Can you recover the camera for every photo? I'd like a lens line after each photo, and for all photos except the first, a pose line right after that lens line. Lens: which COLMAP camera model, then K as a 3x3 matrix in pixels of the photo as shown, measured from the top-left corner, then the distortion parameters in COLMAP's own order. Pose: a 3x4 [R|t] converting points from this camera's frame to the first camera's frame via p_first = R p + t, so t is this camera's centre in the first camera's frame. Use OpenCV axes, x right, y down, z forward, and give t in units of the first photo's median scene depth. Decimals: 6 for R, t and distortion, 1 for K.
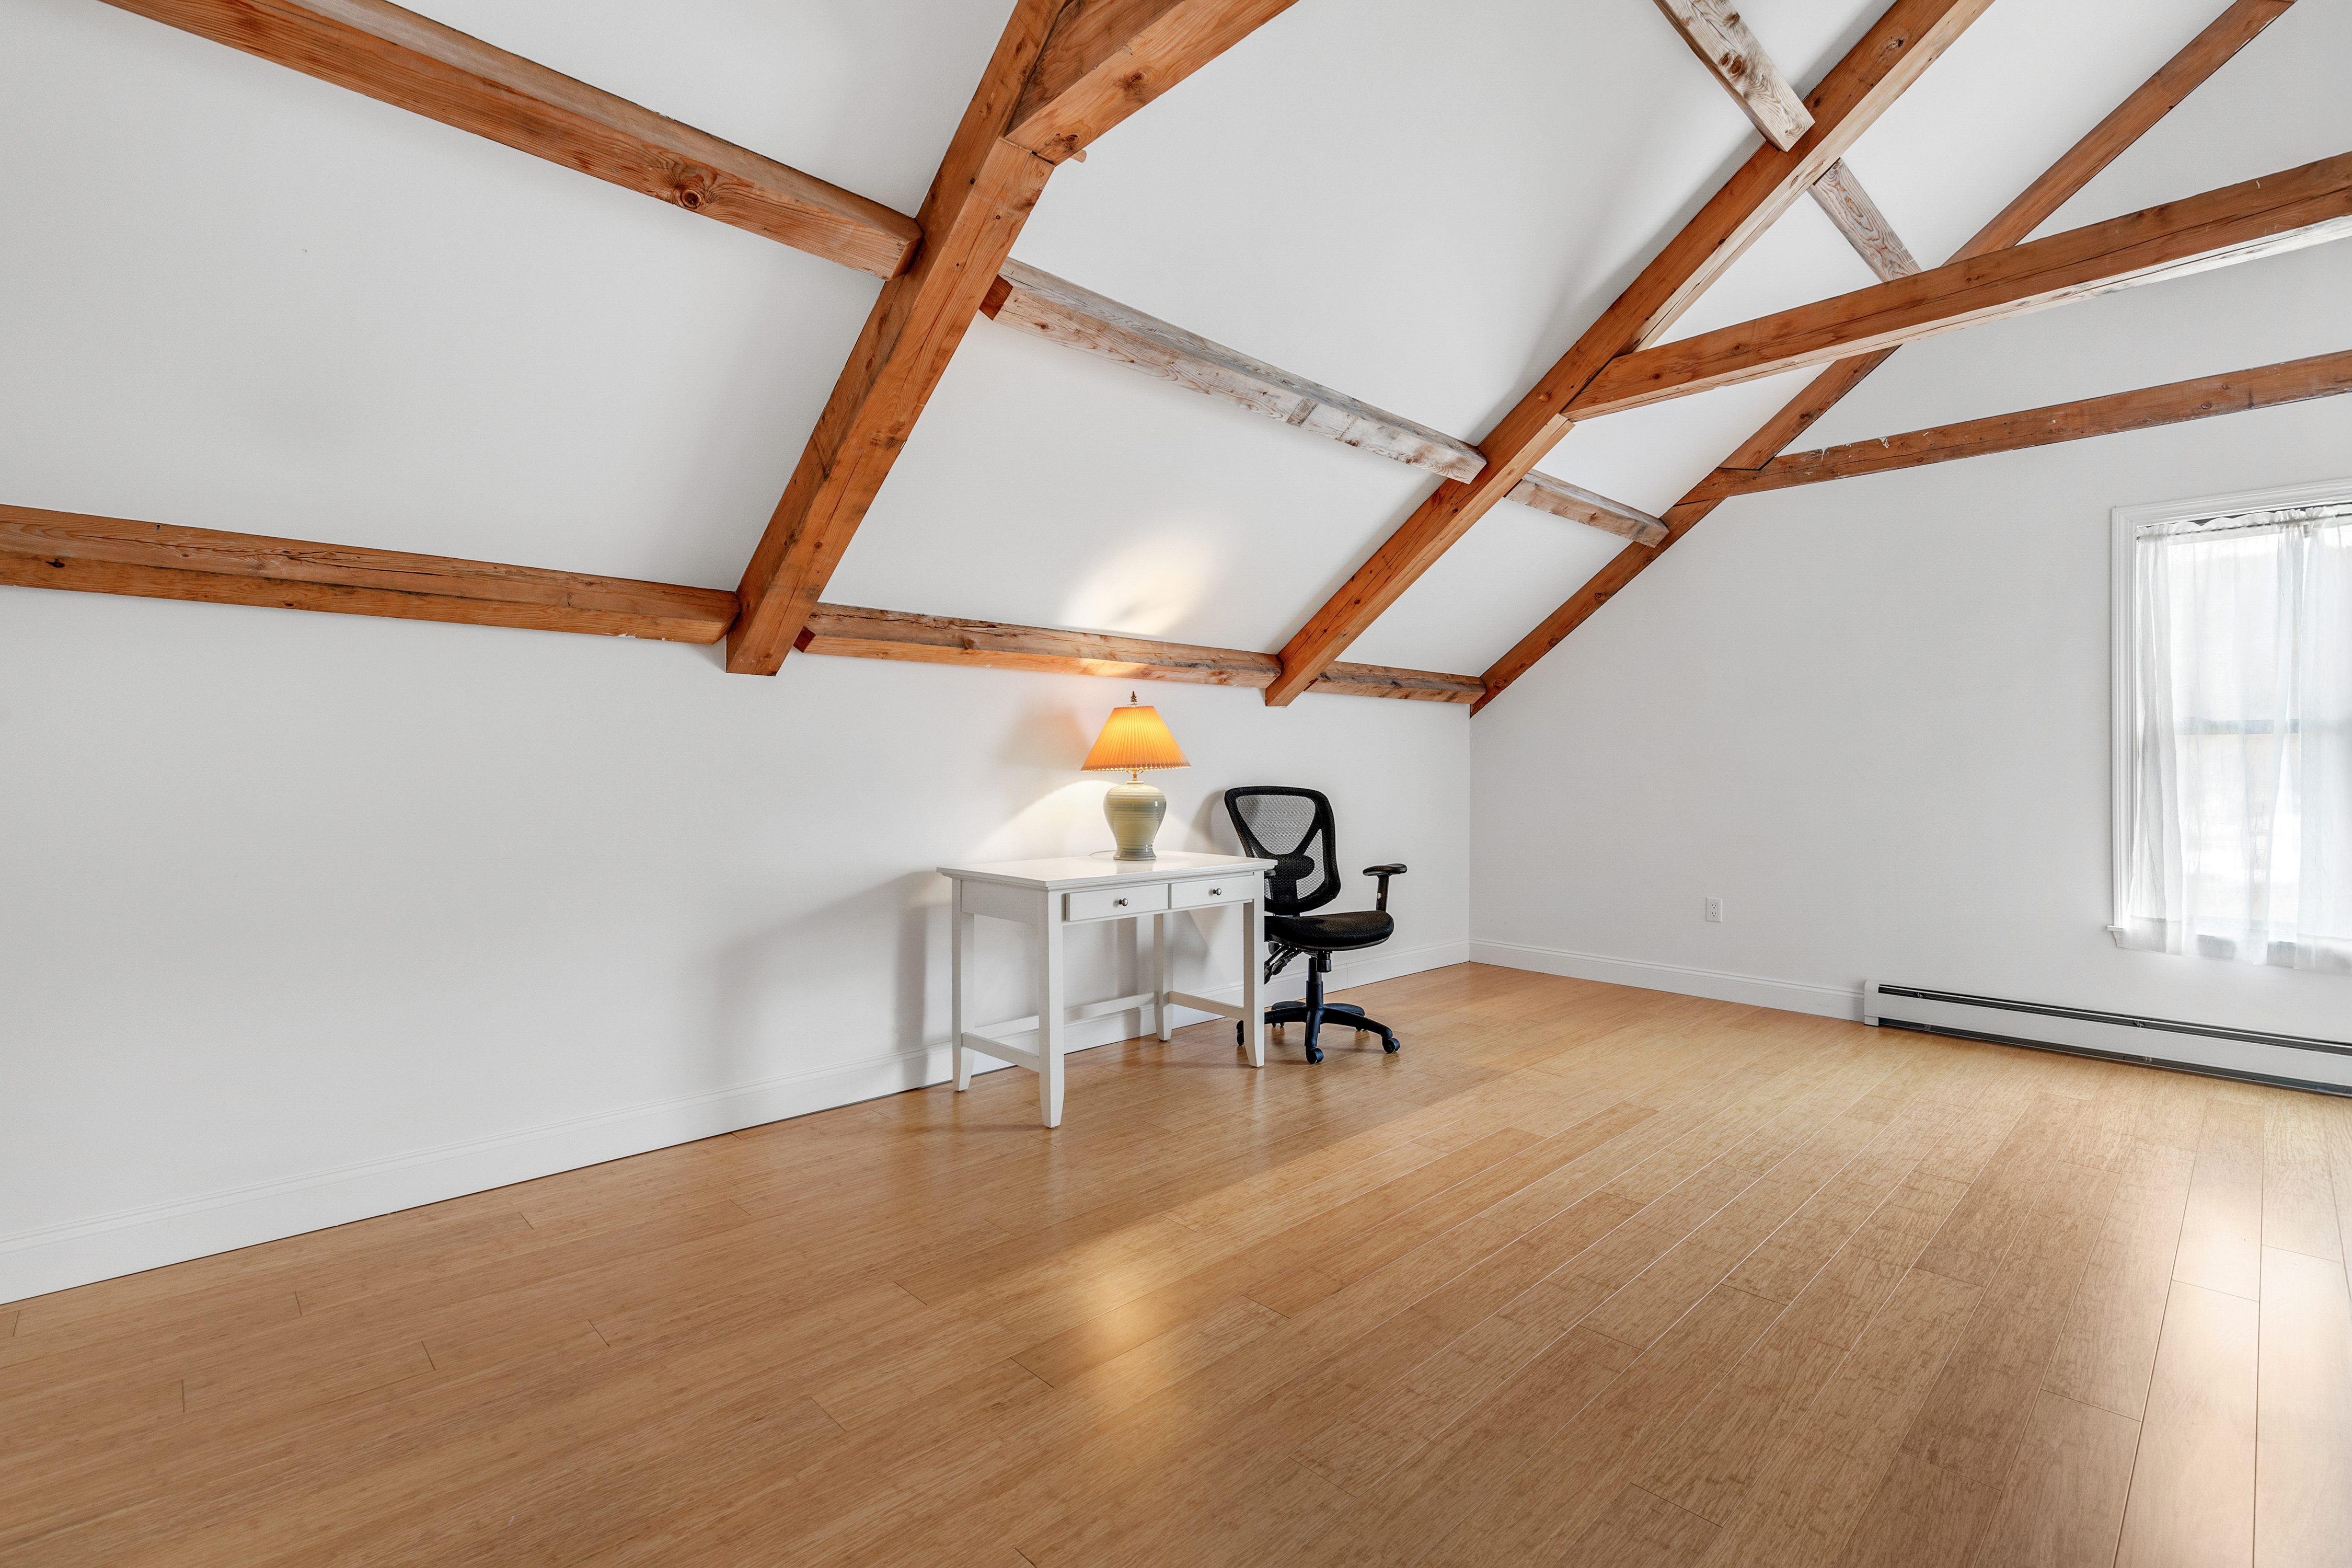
lens RADIAL K [[1053.2, 0, 1176.6], [0, 1053.2, 767.9], [0, 0, 1]] dist [-0.001319, -0.000162]
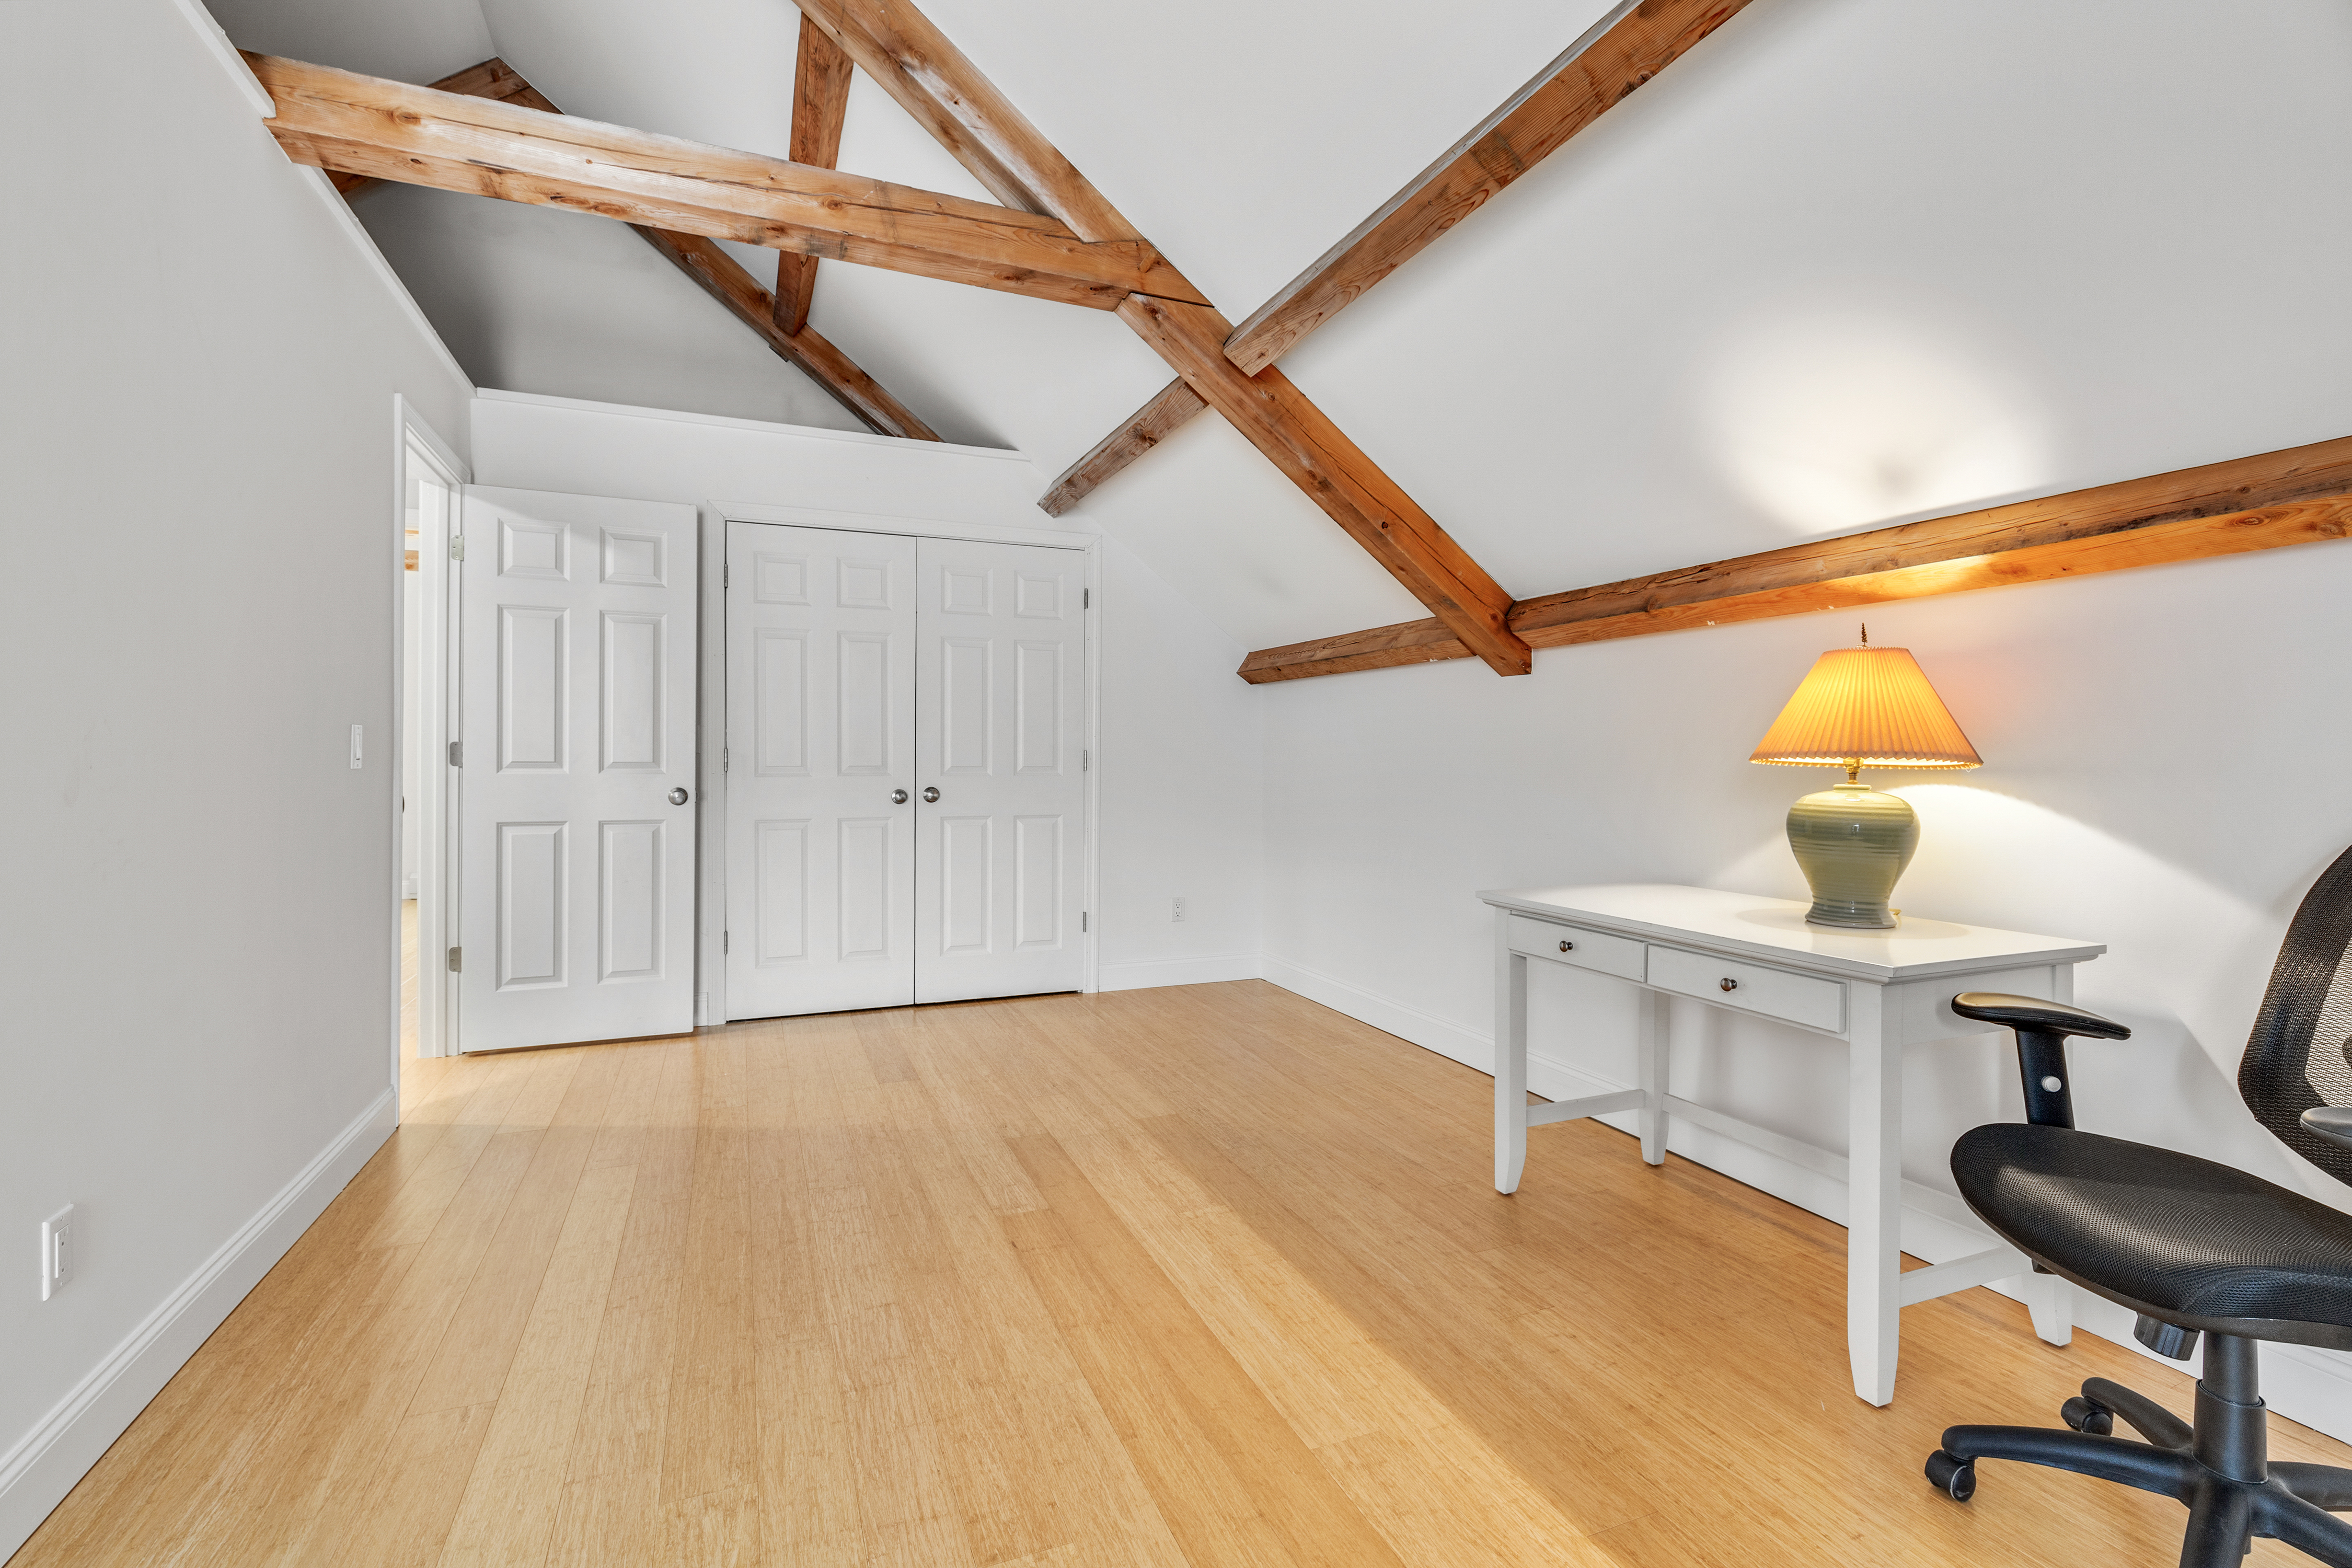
lens RADIAL K [[1078.5, 0, 1189.5], [0, 1078.5, 764.1], [0, 0, 1]] dist [-0.000736, -0.000694]
pose [[-0.364479, -0.000633, -0.931212, 0.632833], [-0.009183, 0.999954, 0.002914, 0.003507], [0.931167, 0.009614, -0.364467, 0.893451]]
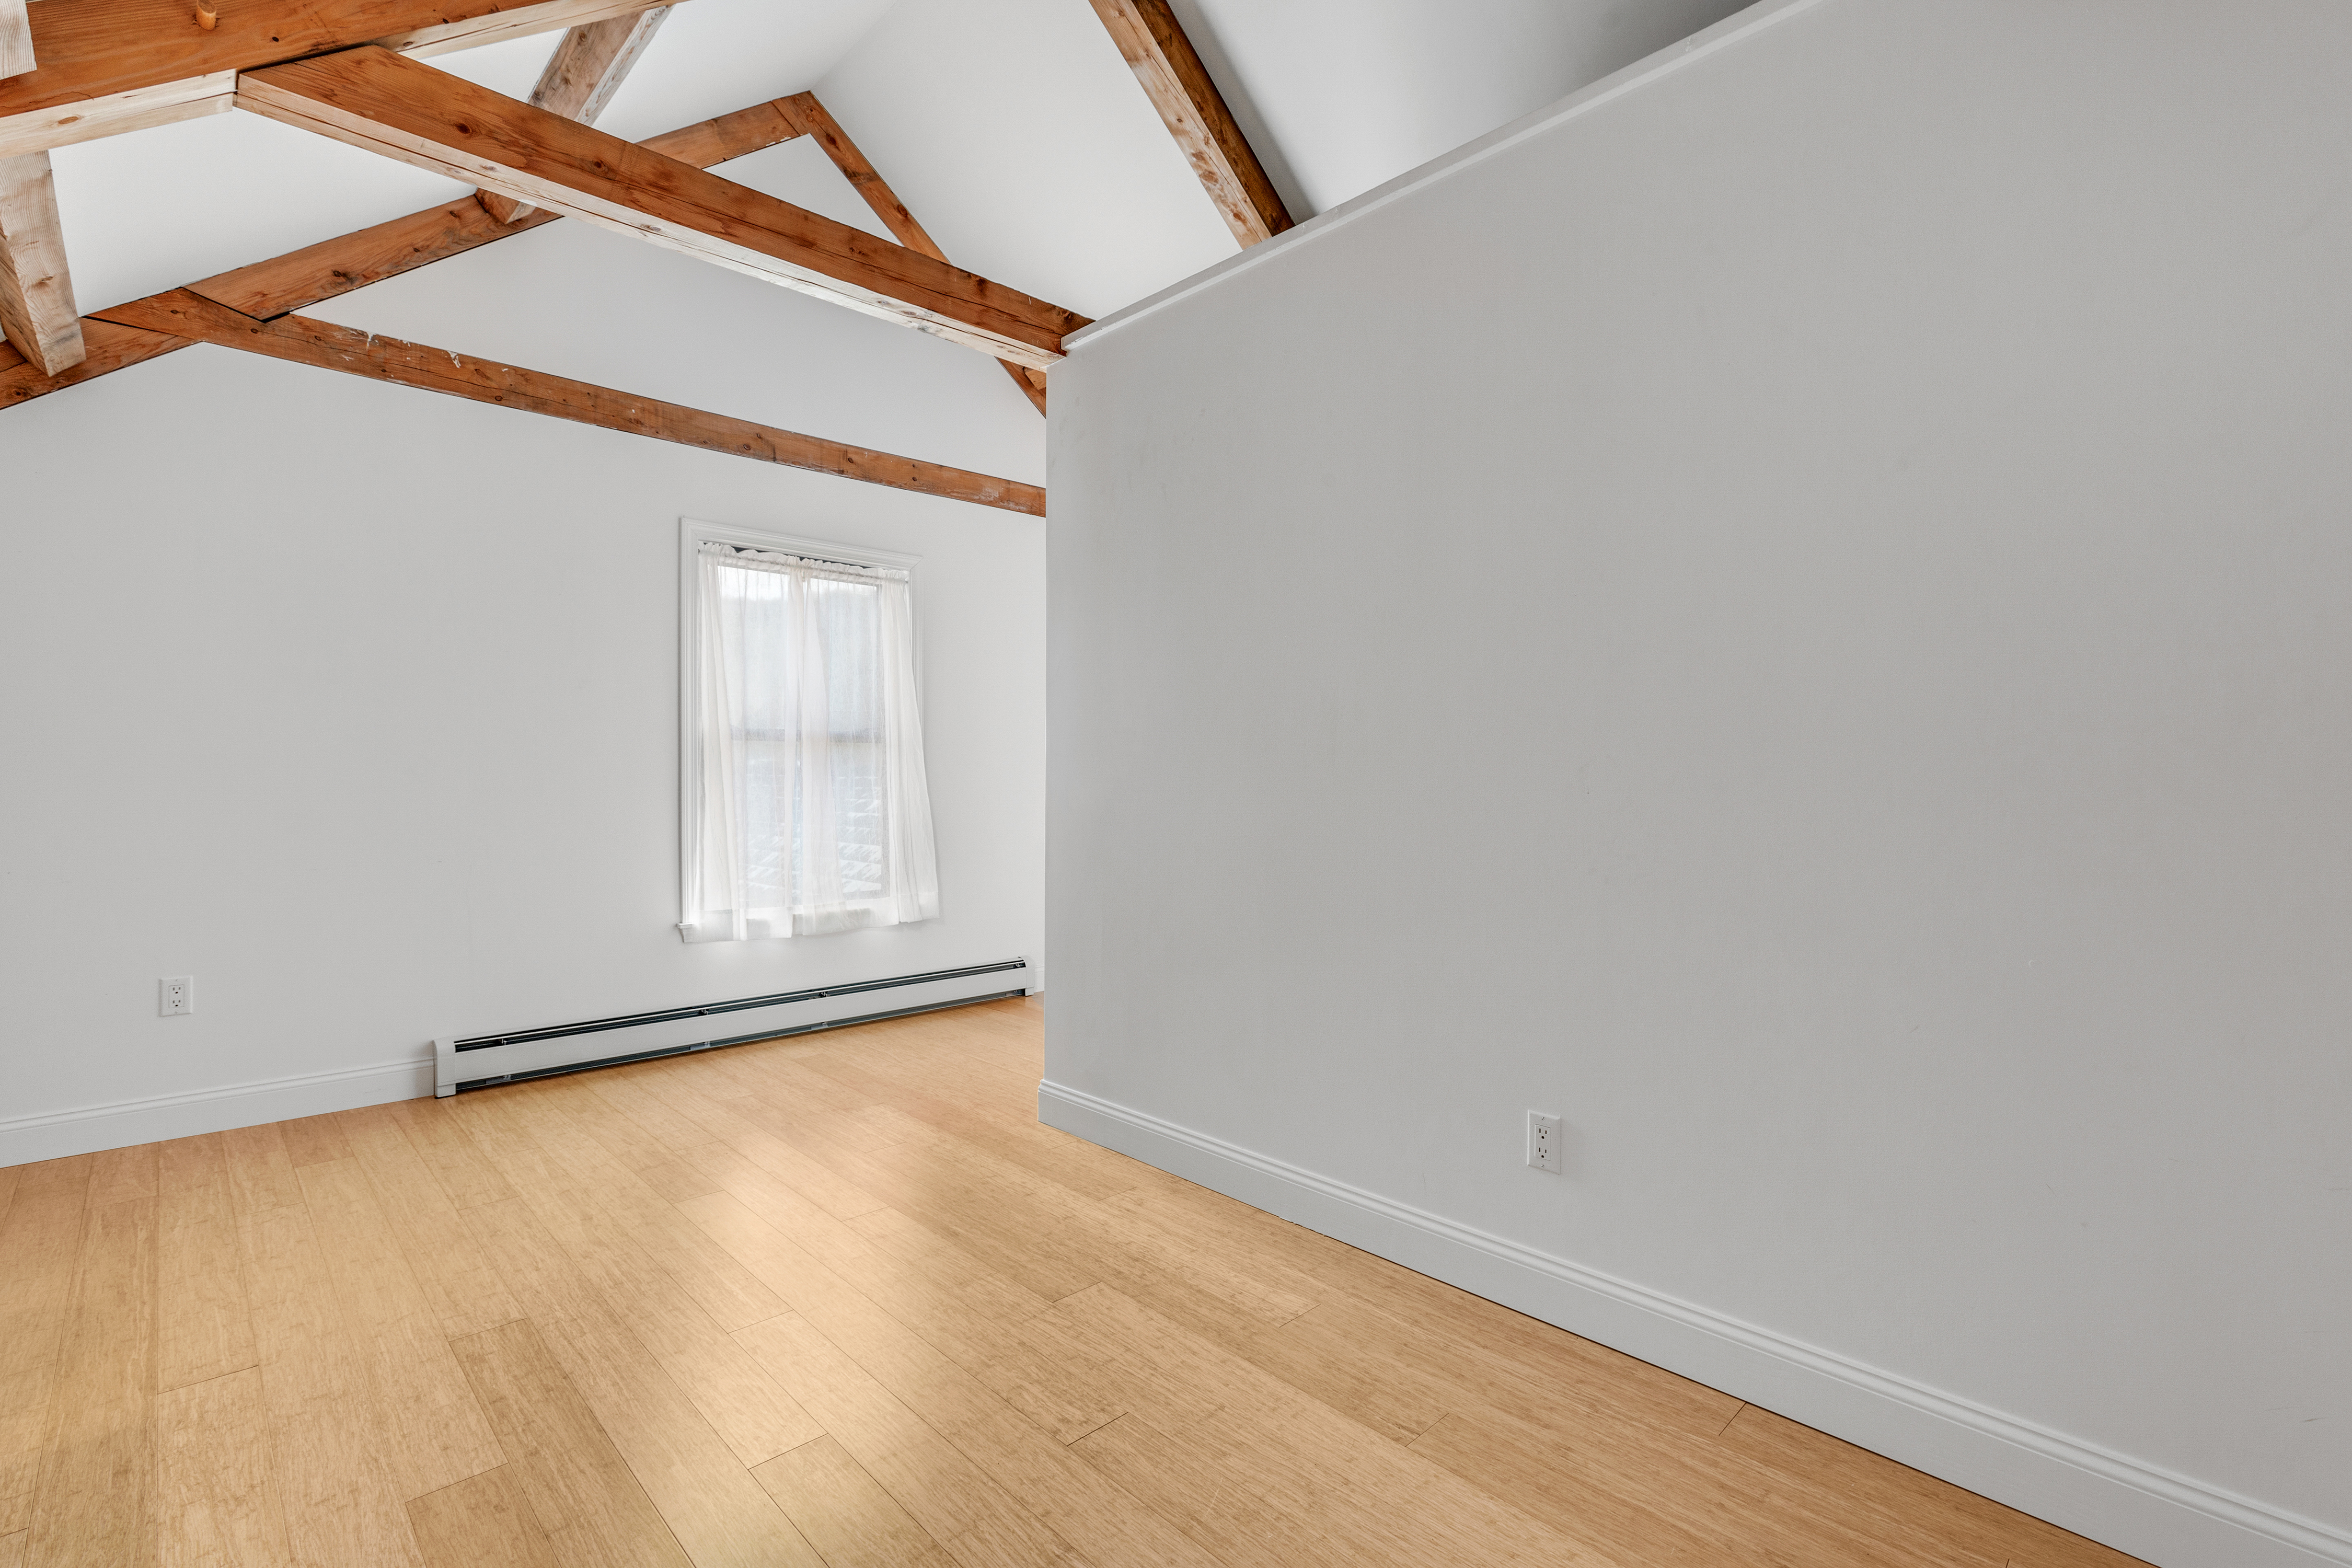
lens RADIAL K [[1051.2, 0, 1174.1], [0, 1051.2, 782.7], [0, 0, 1]] dist [-0.002487, 0.000178]
pose [[0.006658, -0.011354, 0.999913, -0.141678], [-0.003599, 0.999929, 0.011378, -0.001045], [-0.999971, -0.003675, 0.006617, 0.537990]]
